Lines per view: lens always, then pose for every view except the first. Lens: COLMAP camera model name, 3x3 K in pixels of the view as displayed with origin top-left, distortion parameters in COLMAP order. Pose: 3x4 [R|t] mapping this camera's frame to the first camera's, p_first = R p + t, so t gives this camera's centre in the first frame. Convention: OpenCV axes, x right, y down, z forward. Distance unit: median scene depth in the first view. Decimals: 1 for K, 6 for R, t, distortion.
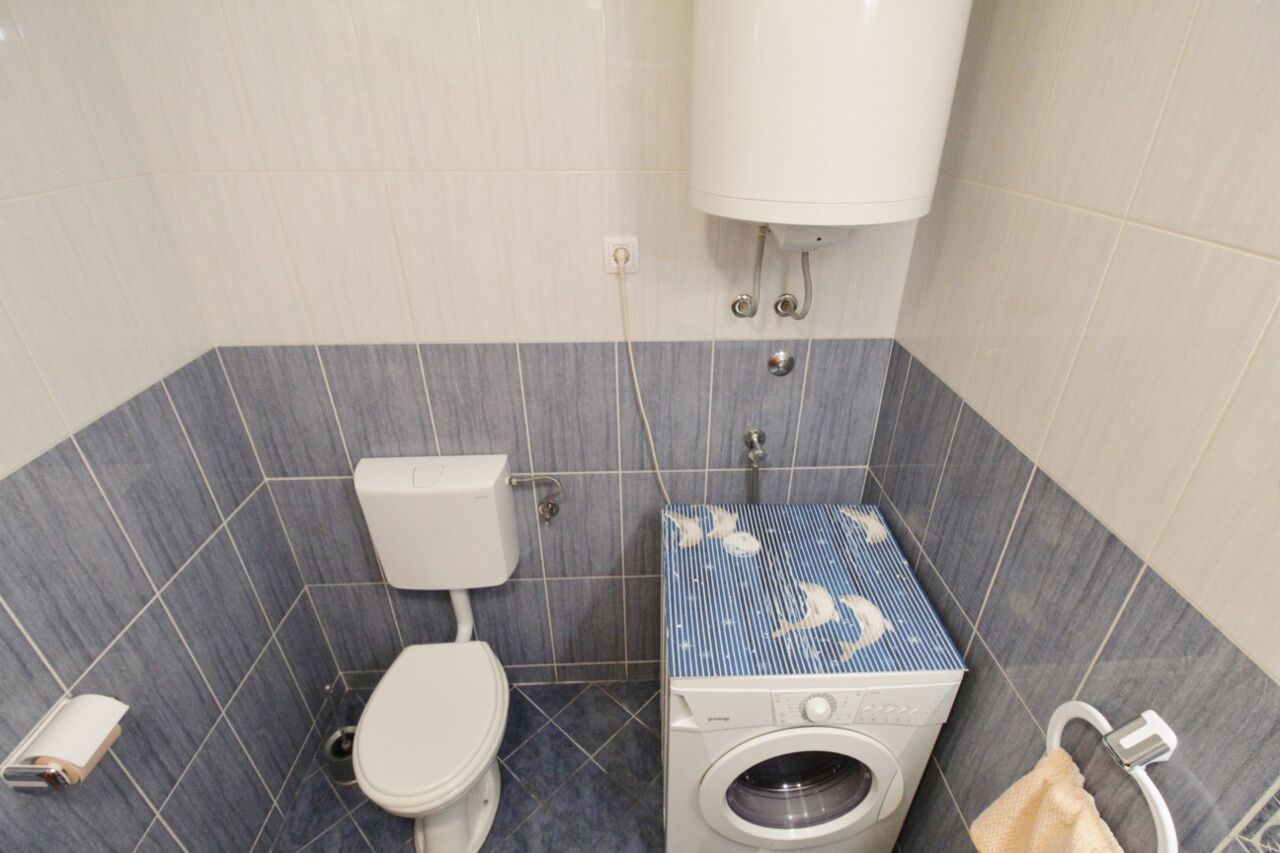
lens RADIAL K [[595.8, 0, 644.6], [0, 595.8, 432.6], [0, 0, 1]] dist [0.000329, -0.012457]
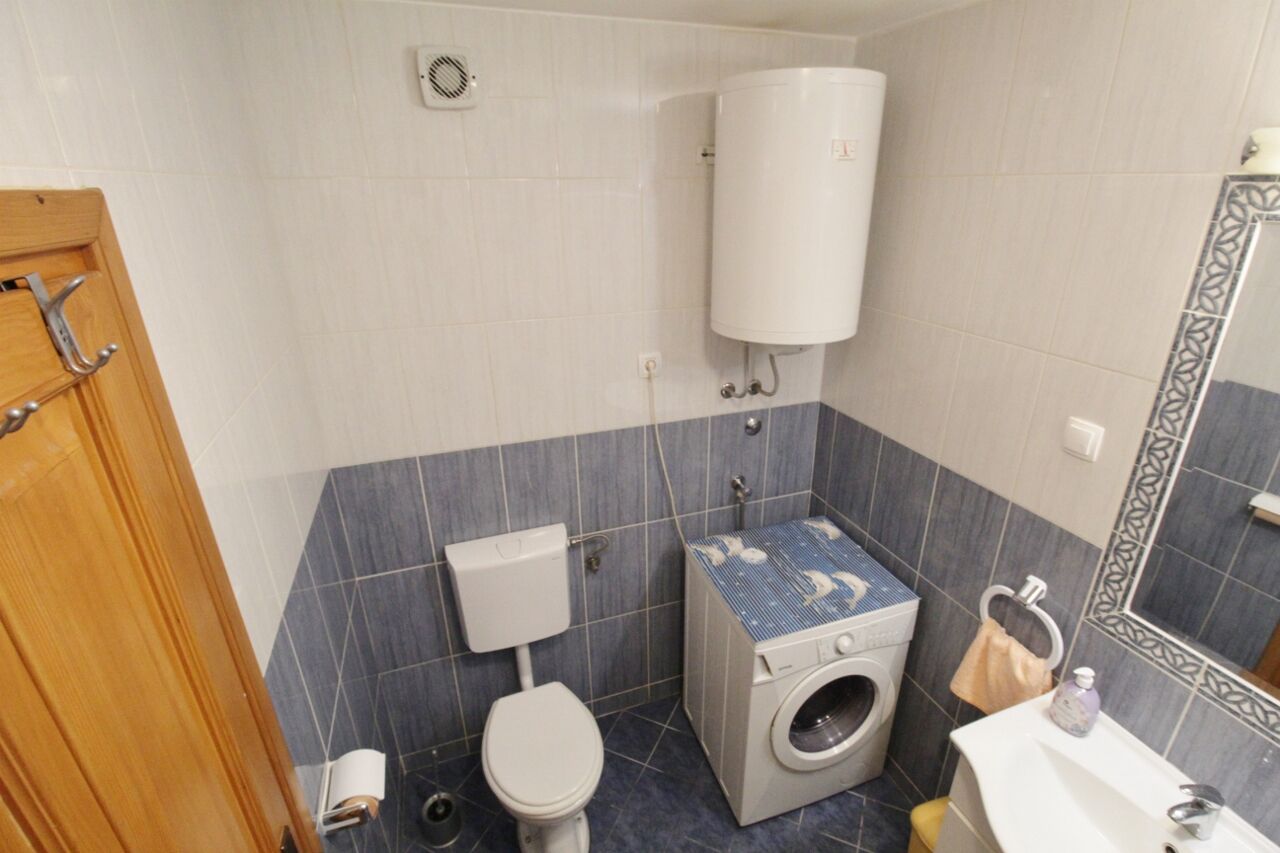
lens RADIAL K [[595.8, 0, 644.0], [0, 595.8, 434.3], [0, 0, 1]] dist [0.000329, -0.012457]
pose [[0.953673, -0.123393, 0.274375, -0.437084], [0.155723, 0.982800, -0.099273, 0.004694], [-0.257406, 0.137400, 0.956485, -0.320409]]
